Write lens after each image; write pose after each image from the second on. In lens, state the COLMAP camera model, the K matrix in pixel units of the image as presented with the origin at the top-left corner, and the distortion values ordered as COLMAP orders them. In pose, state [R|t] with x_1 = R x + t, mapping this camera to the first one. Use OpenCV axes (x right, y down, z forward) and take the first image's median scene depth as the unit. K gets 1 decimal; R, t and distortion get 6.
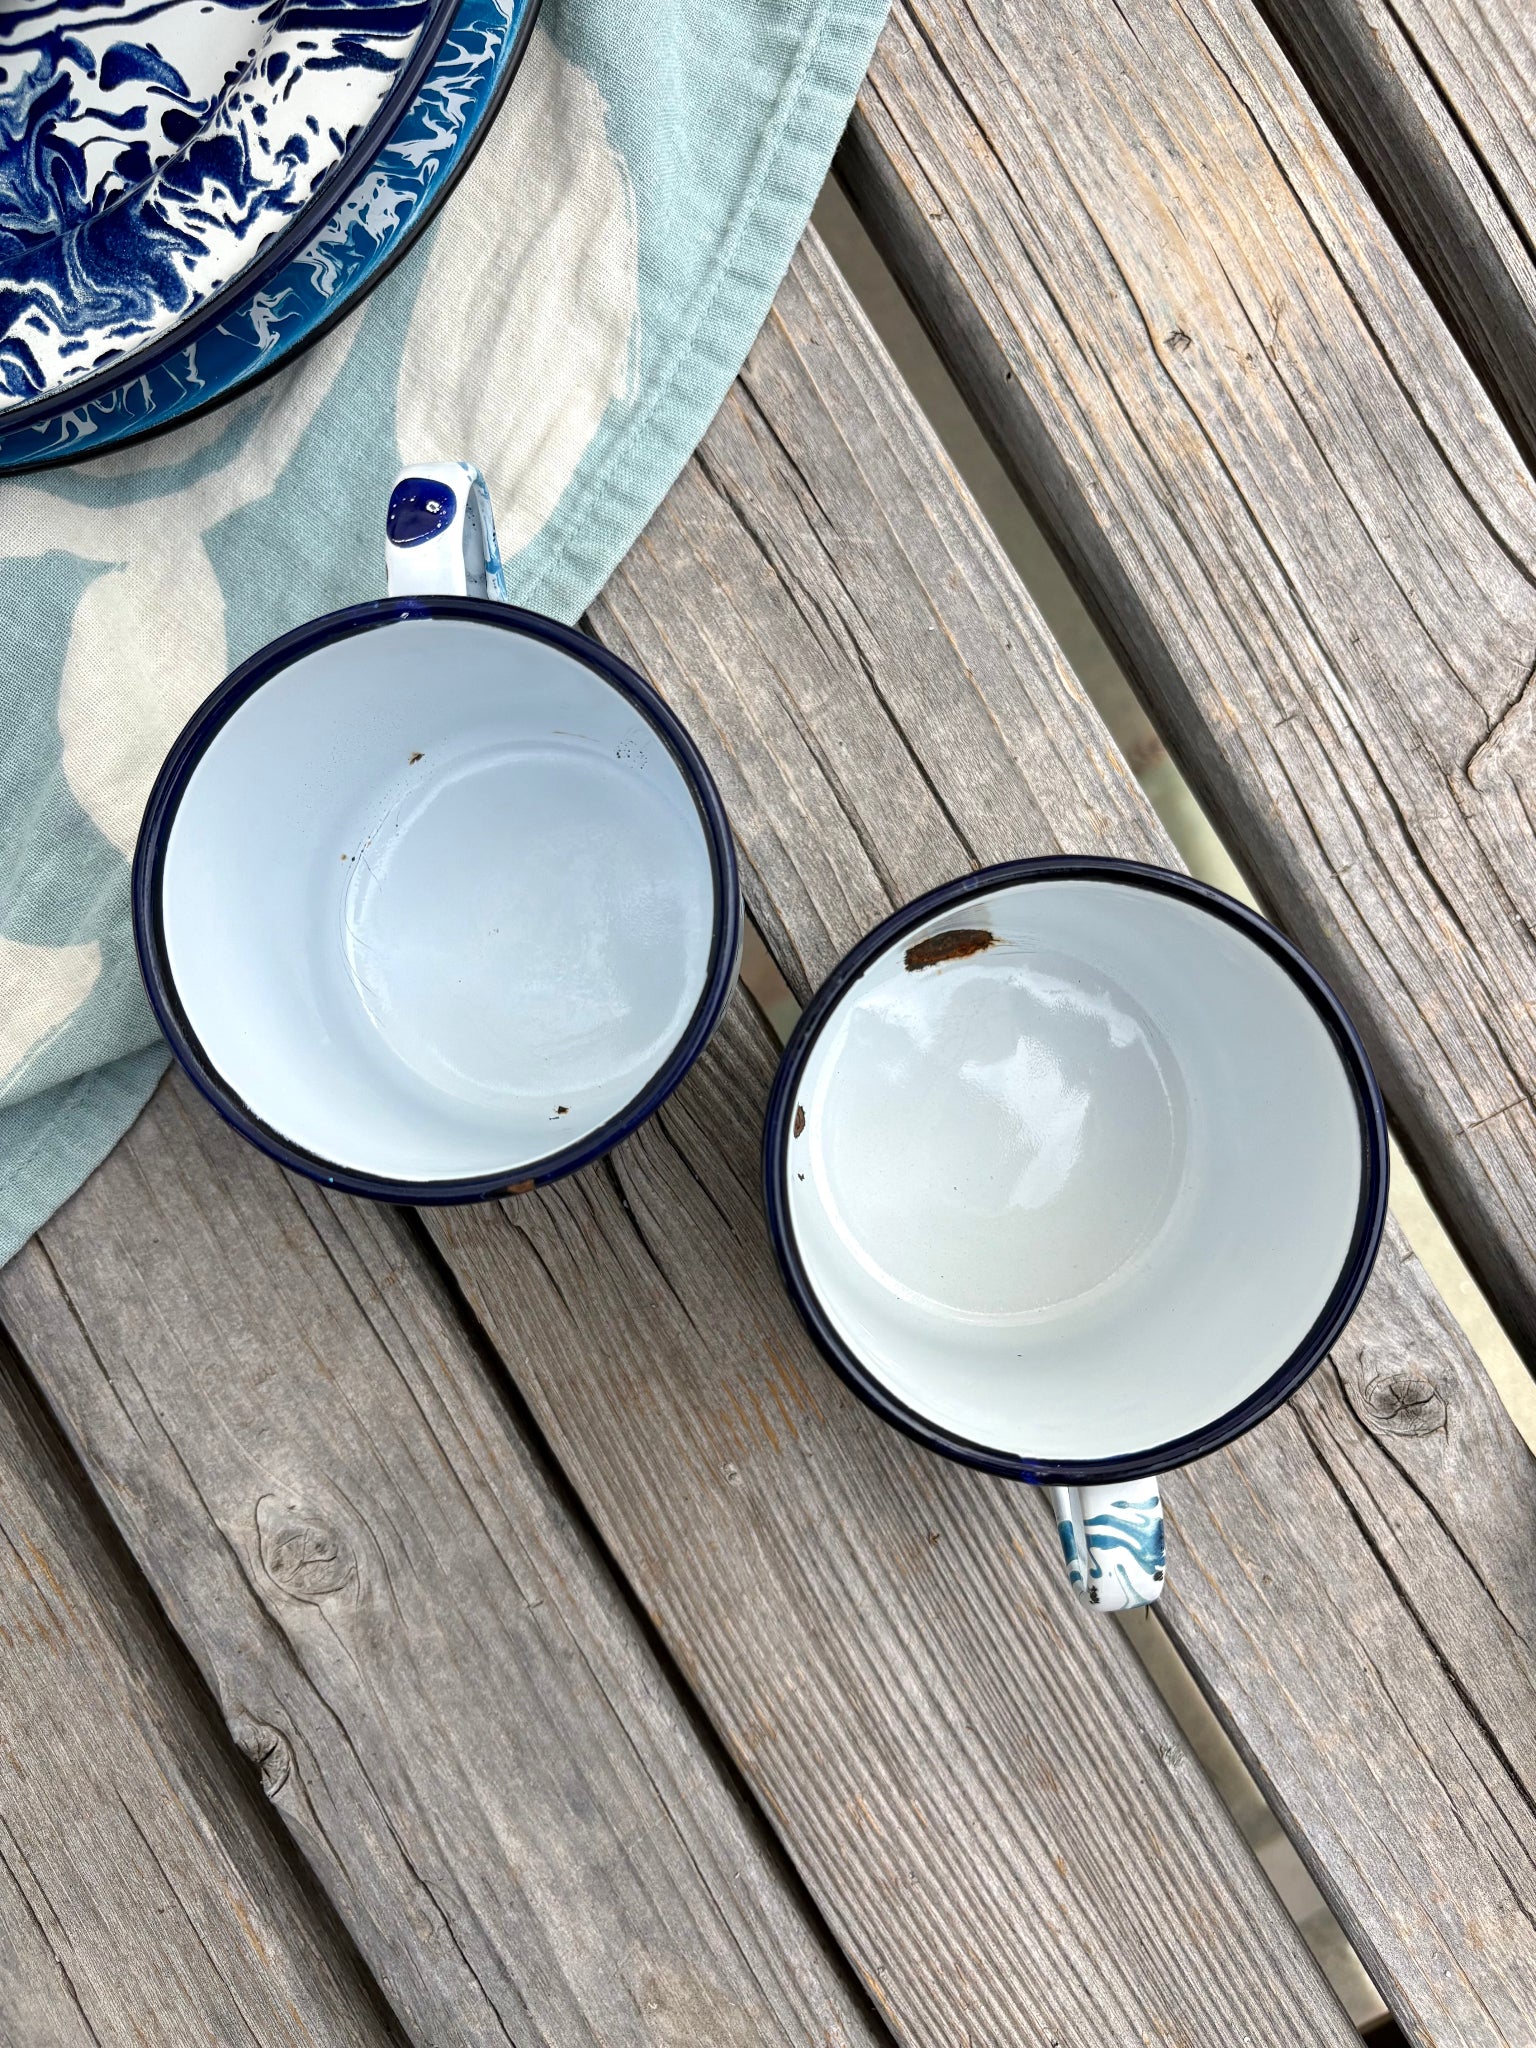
lens RADIAL K [[1625.4, 0, 768.0], [0, 1625.4, 1024.0], [0, 0, 1]] dist [-0.000663, -0.010542]
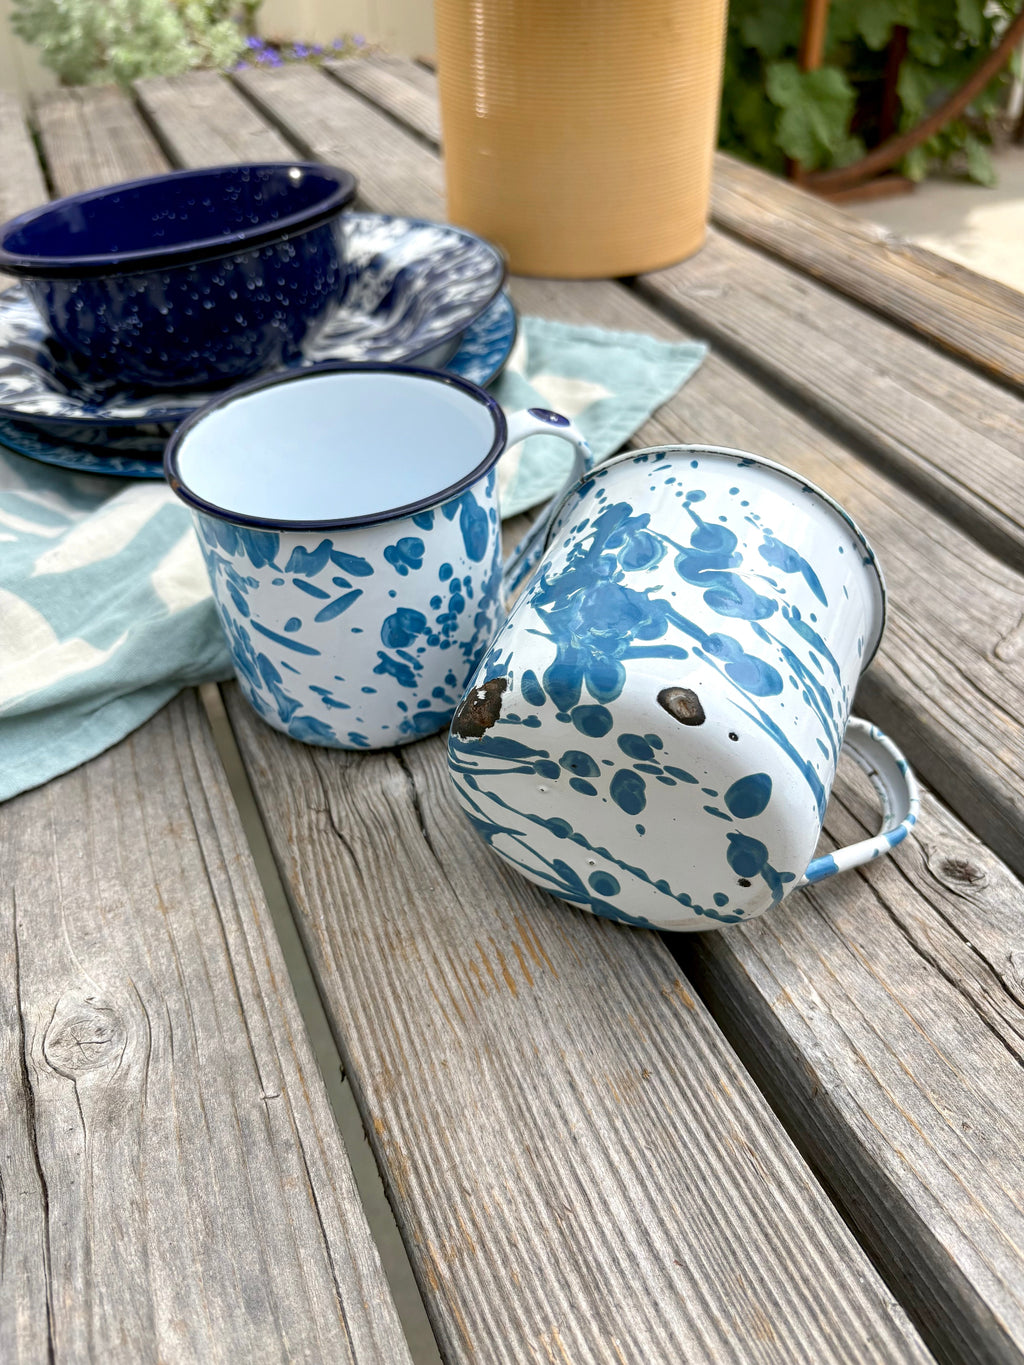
lens RADIAL K [[1083.4, 0, 512.0], [0, 1083.4, 682.5], [0, 0, 1]] dist [-0.000663, -0.010542]
pose [[0.991738, 0.095219, -0.085956, 0.049506], [-0.127085, 0.638146, -0.759354, 0.710329], [-0.017452, 0.764005, 0.644975, 0.330477]]
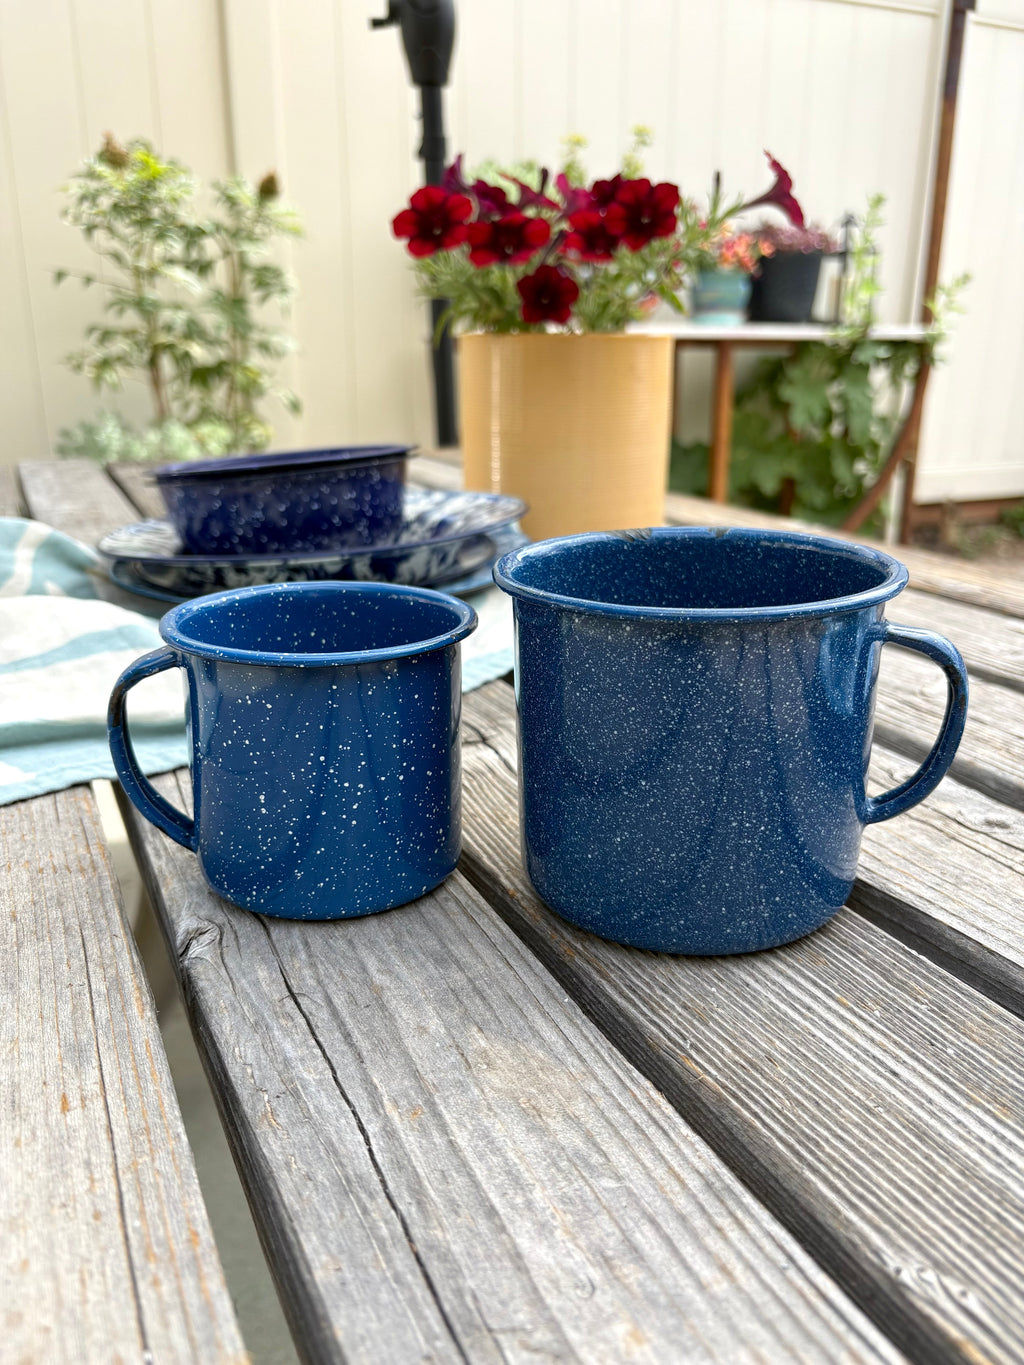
lens RADIAL K [[1083.4, 0, 512.0], [0, 1083.4, 682.5], [0, 0, 1]] dist [-0.000663, -0.010542]
pose [[0.996163, 0.062840, -0.060918, -0.025111], [-0.077153, 0.301894, -0.950215, 1.205960], [-0.041320, 0.951268, 0.305584, 0.549635]]
